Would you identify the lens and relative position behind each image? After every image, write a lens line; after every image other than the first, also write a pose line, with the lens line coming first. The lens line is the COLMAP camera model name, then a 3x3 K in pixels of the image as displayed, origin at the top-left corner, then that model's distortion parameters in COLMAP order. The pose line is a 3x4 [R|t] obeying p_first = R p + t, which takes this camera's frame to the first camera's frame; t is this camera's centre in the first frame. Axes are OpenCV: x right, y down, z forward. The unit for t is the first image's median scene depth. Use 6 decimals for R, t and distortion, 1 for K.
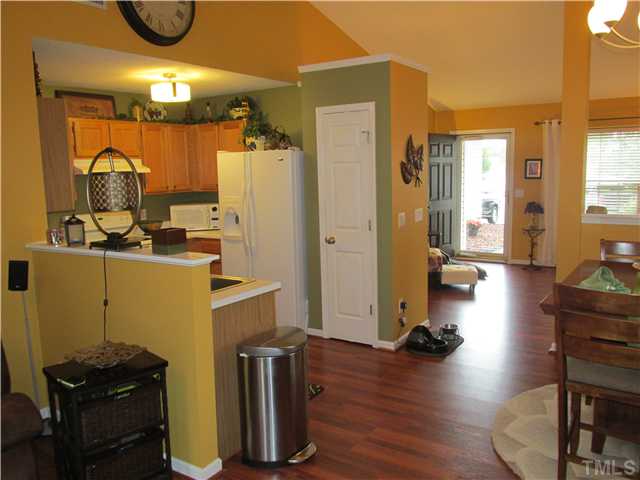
lens RADIAL K [[541.7, 0, 322.6], [0, 541.7, 240.3], [0, 0, 1]] dist [-0.005286, -0.010007]
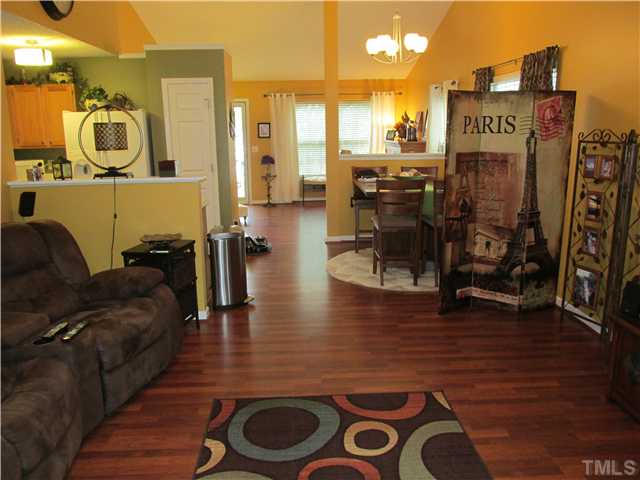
lens RADIAL K [[541.7, 0, 316.6], [0, 541.7, 239.4], [0, 0, 1]] dist [-0.005286, -0.010007]
pose [[0.818532, -0.108435, 0.564134, -0.418818], [0.077291, 0.993882, 0.078893, 0.056730], [-0.569238, -0.020974, 0.821905, -0.249567]]
